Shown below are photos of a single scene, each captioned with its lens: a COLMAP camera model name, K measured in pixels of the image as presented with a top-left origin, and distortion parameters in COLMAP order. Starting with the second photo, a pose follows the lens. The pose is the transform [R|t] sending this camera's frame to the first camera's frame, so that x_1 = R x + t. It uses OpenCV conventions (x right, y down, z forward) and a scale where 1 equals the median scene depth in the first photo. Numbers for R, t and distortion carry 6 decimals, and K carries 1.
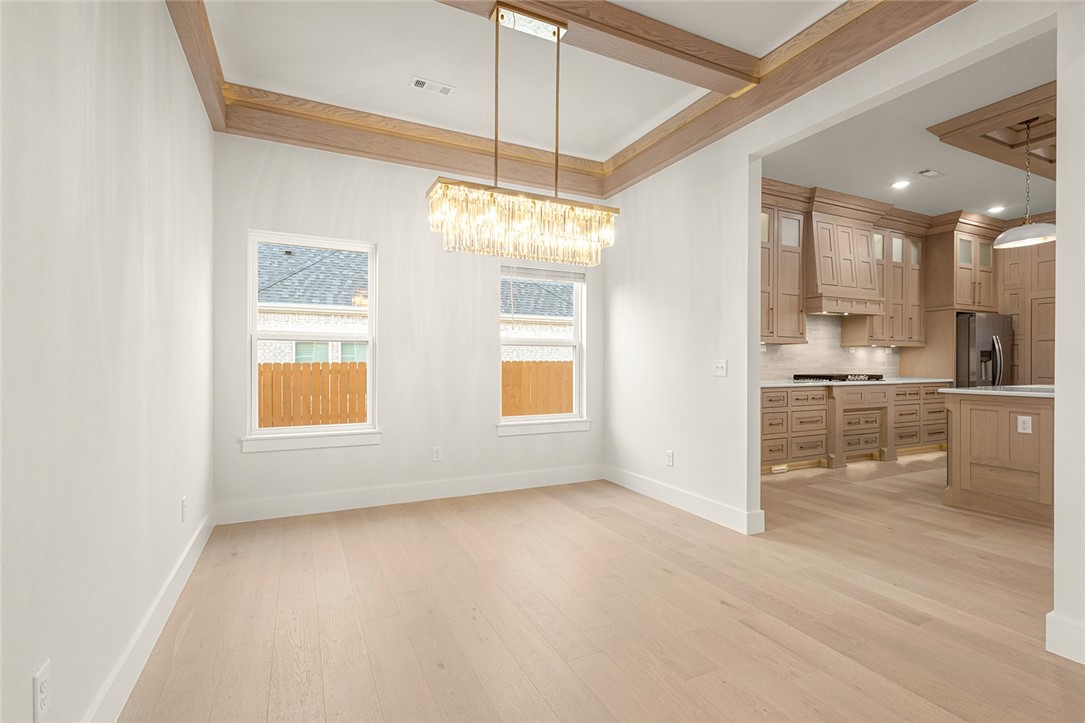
lens RADIAL K [[498.8, 0, 538.6], [0, 498.8, 362.1], [0, 0, 1]] dist [0.005742, 0.000768]
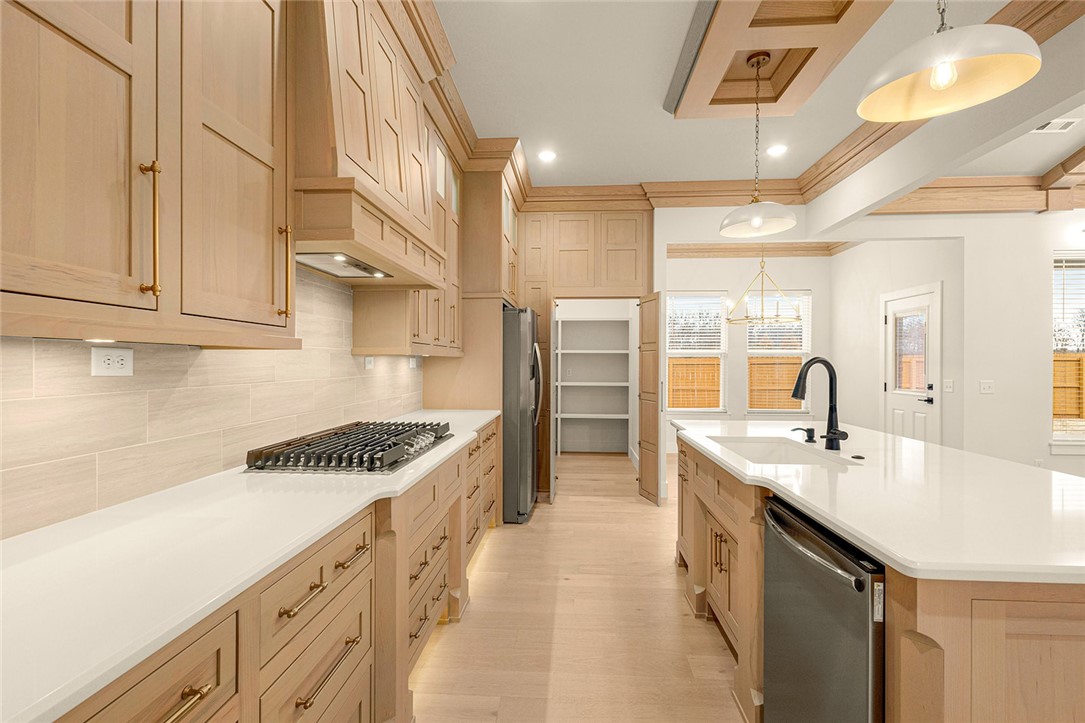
lens RADIAL K [[498.8, 0, 542.5], [0, 498.8, 362.8], [0, 0, 1]] dist [0.005742, 0.000768]
pose [[0.495801, -0.001066, 0.868435, 0.326630], [-0.002607, 0.999993, 0.002716, -0.027599], [-0.868432, -0.003610, 0.495795, 0.673069]]
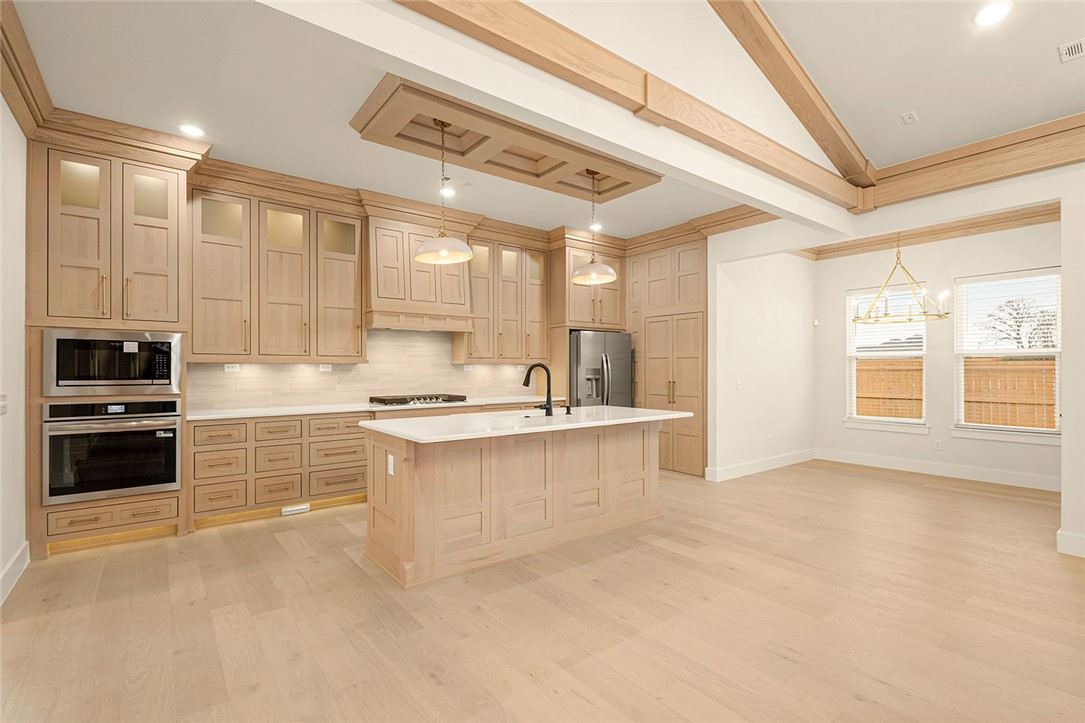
lens RADIAL K [[498.8, 0, 542.9], [0, 498.8, 366.8], [0, 0, 1]] dist [0.005742, 0.000768]
pose [[0.979053, -0.002254, 0.203593, 0.608379], [0.002630, 0.999995, -0.001572, -0.025694], [-0.203589, 0.002075, 0.979054, 0.052865]]
